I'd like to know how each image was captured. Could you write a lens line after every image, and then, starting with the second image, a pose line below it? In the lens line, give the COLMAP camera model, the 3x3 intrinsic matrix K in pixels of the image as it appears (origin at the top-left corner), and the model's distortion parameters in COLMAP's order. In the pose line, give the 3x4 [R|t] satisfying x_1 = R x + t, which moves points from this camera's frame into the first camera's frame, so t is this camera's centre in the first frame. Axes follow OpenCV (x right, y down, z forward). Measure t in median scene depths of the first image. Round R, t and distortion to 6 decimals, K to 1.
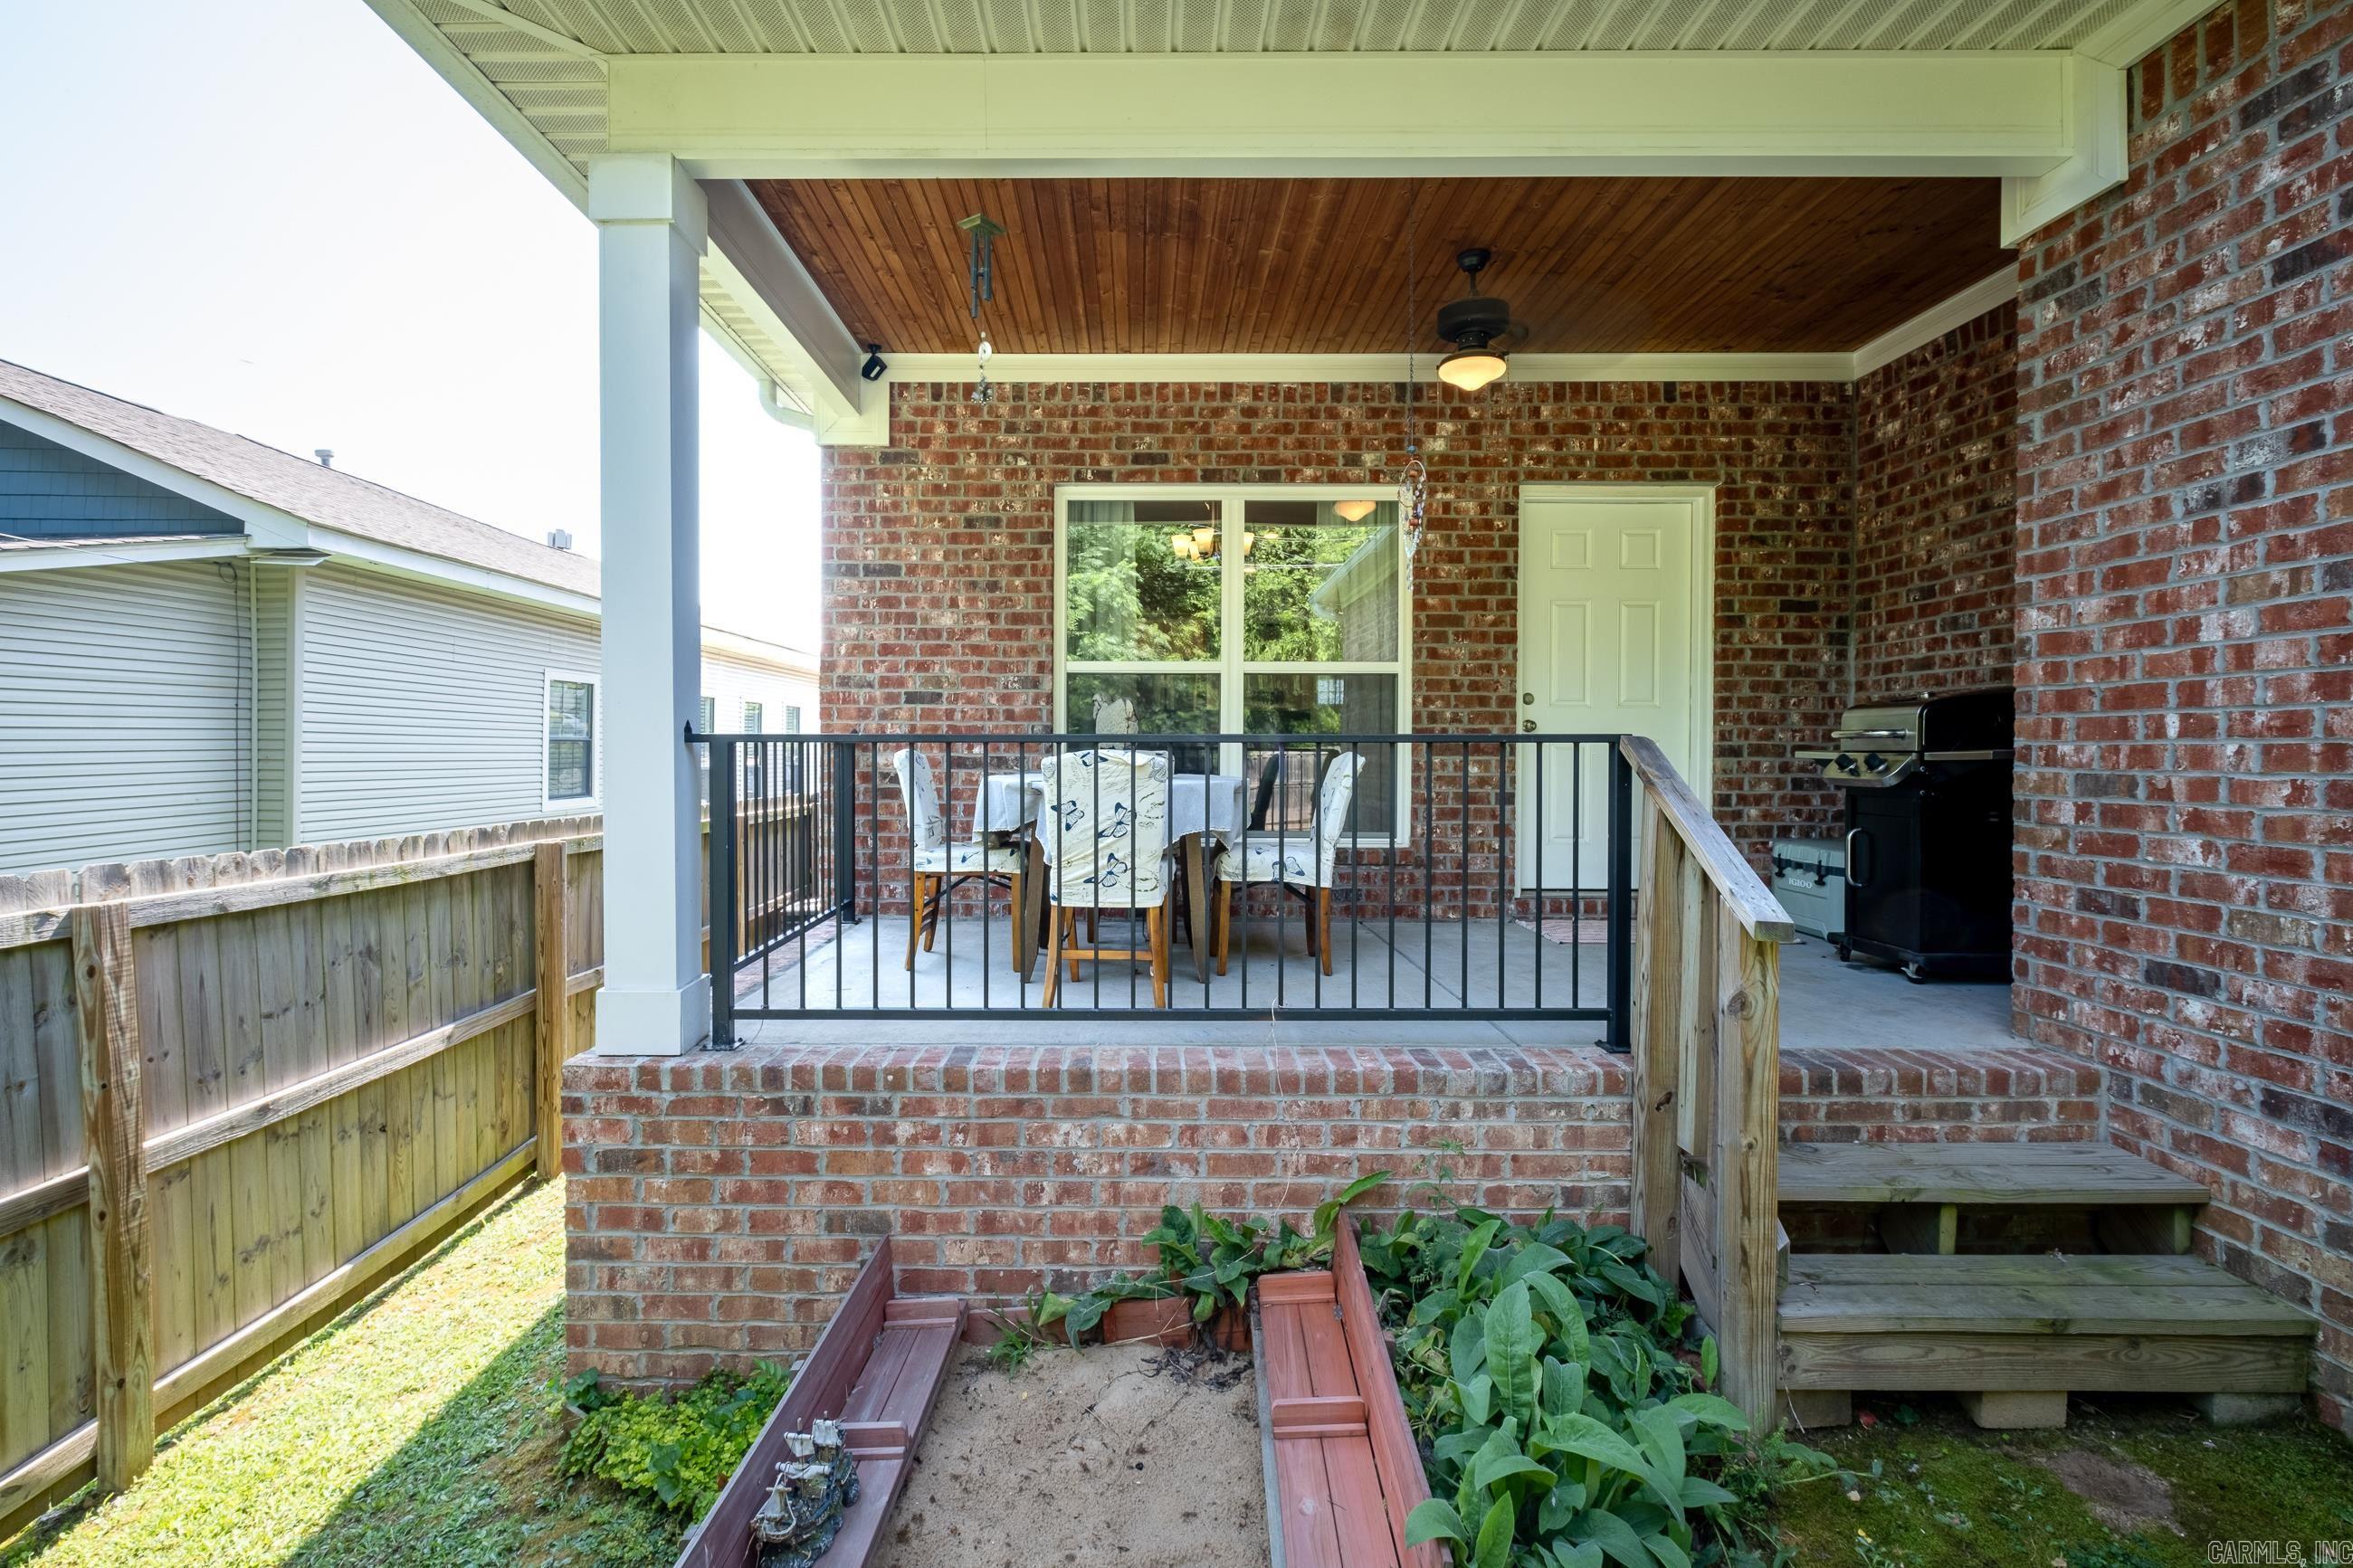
lens RADIAL K [[1041.8, 0, 1162.9], [0, 1041.8, 775.4], [0, 0, 1]] dist [-0.002573, -0.001428]
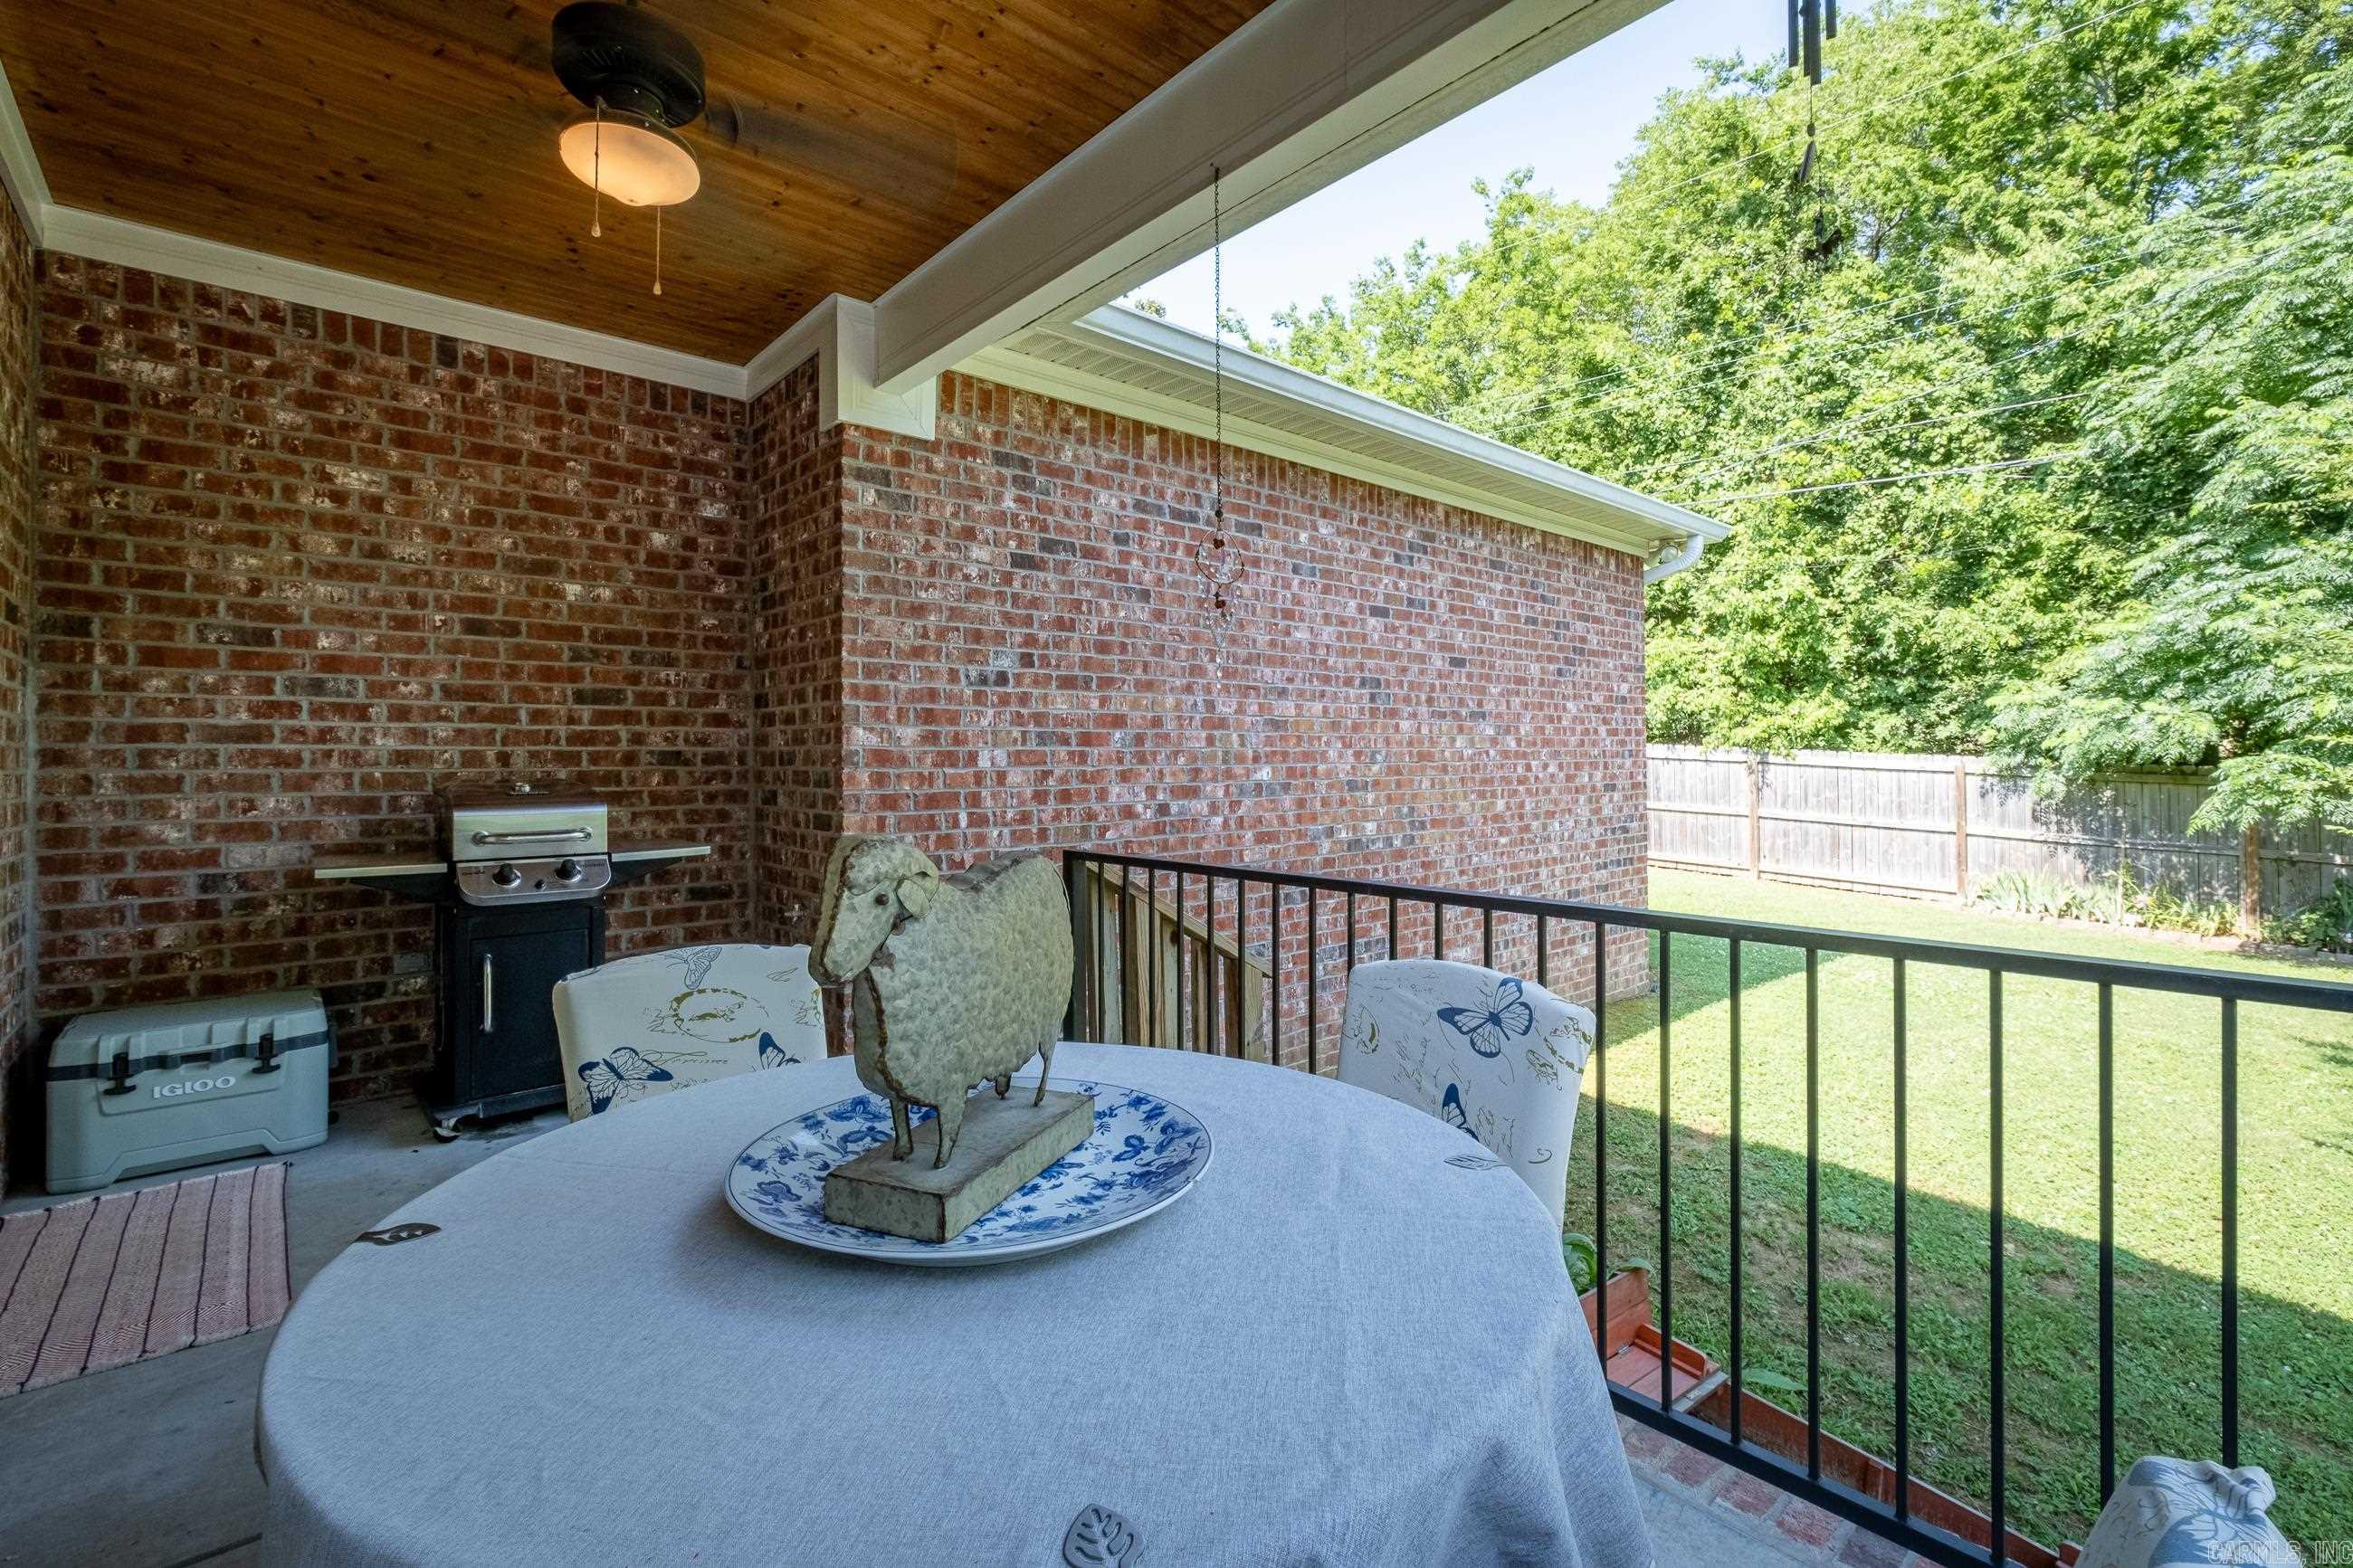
lens RADIAL K [[1041.8, 0, 1171.5], [0, 1041.8, 764.3], [0, 0, 1]] dist [-0.002573, -0.001428]
pose [[-0.637469, 0.002048, 0.770473, -0.390461], [0.025894, 0.999489, 0.018768, -0.144227], [-0.770041, 0.031914, -0.637196, 1.665134]]
